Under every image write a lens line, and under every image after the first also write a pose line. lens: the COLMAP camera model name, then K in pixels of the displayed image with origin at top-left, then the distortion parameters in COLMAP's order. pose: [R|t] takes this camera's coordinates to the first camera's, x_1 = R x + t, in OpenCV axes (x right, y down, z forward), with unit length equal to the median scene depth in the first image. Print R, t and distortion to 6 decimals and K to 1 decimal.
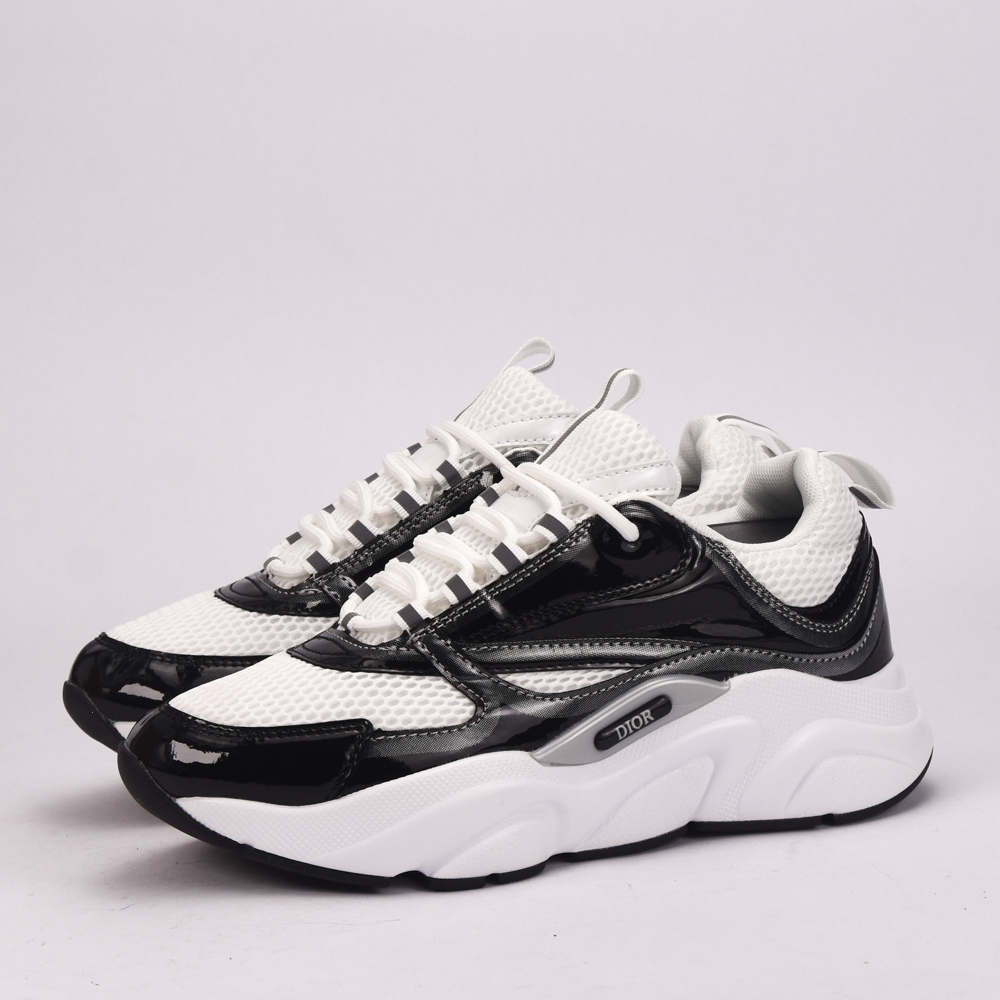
lens RADIAL K [[4207.2, 0, 500.0], [0, 4207.2, 500.0], [0, 0, 1]] dist [0.842060, -1.181003]
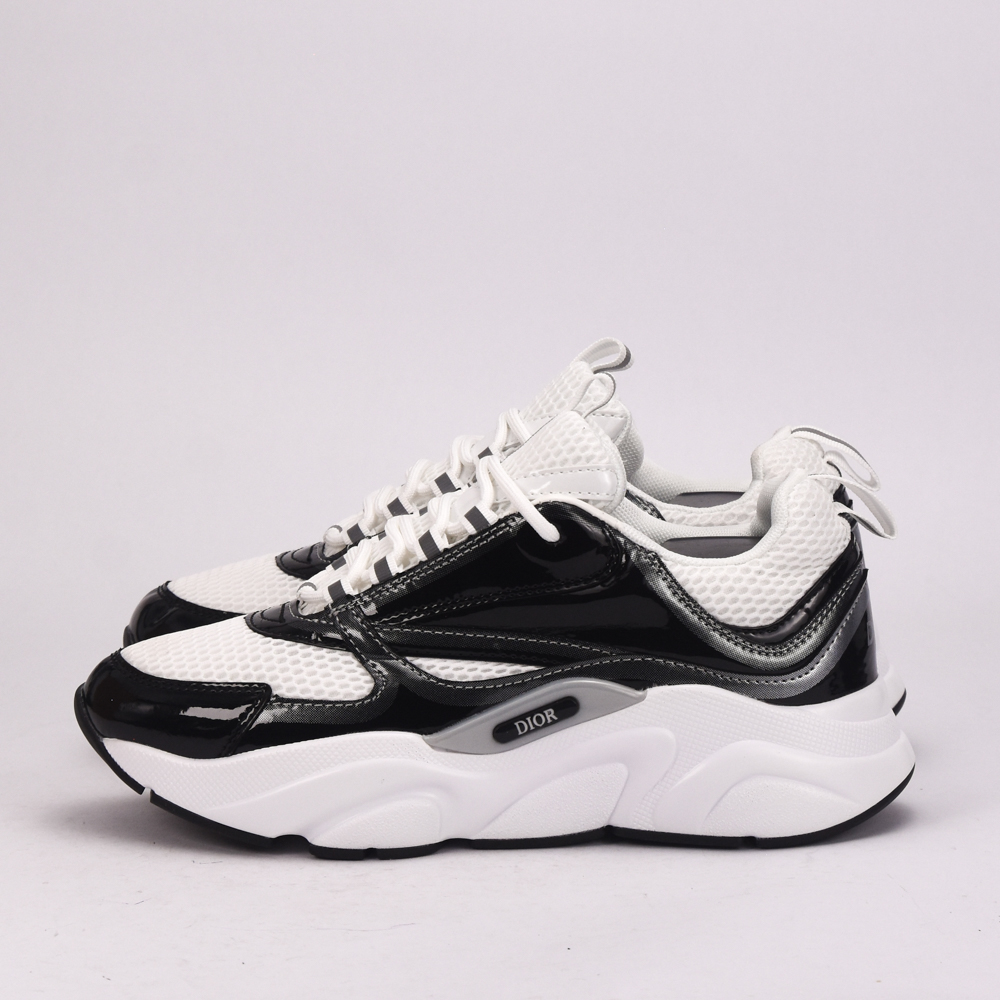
lens RADIAL K [[4207.2, 0, 500.0], [0, 4207.2, 500.0], [0, 0, 1]] dist [0.842060, -1.181003]
pose [[0.910382, 0.099974, -0.401510, 0.425690], [-0.095685, 0.994936, 0.030778, -0.030095], [0.402554, 0.010399, 0.915337, 0.069912]]
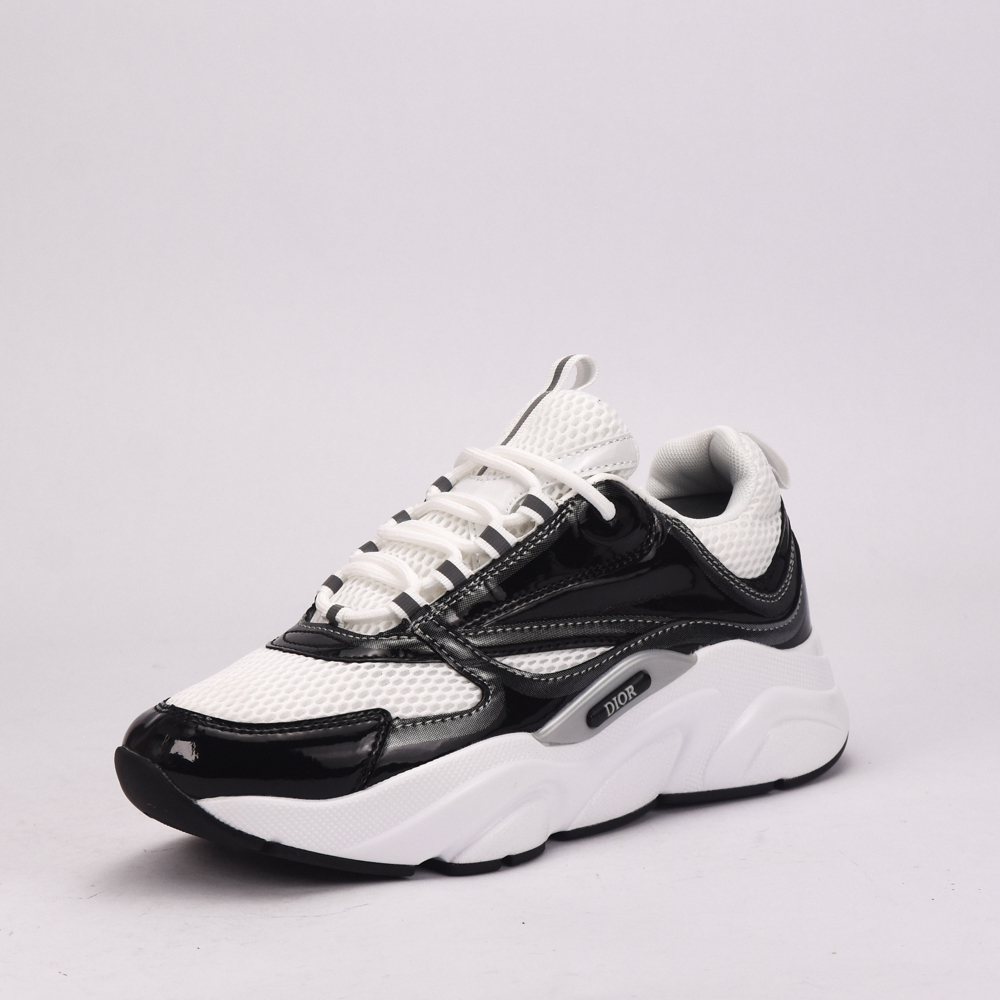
lens RADIAL K [[4207.2, 0, 500.0], [0, 4207.2, 500.0], [0, 0, 1]] dist [0.842060, -1.181003]
pose [[0.964720, -0.043823, 0.259606, -0.256888], [0.046859, 0.998886, -0.005514, 0.009371], [-0.259076, 0.017484, 0.965699, 0.029986]]
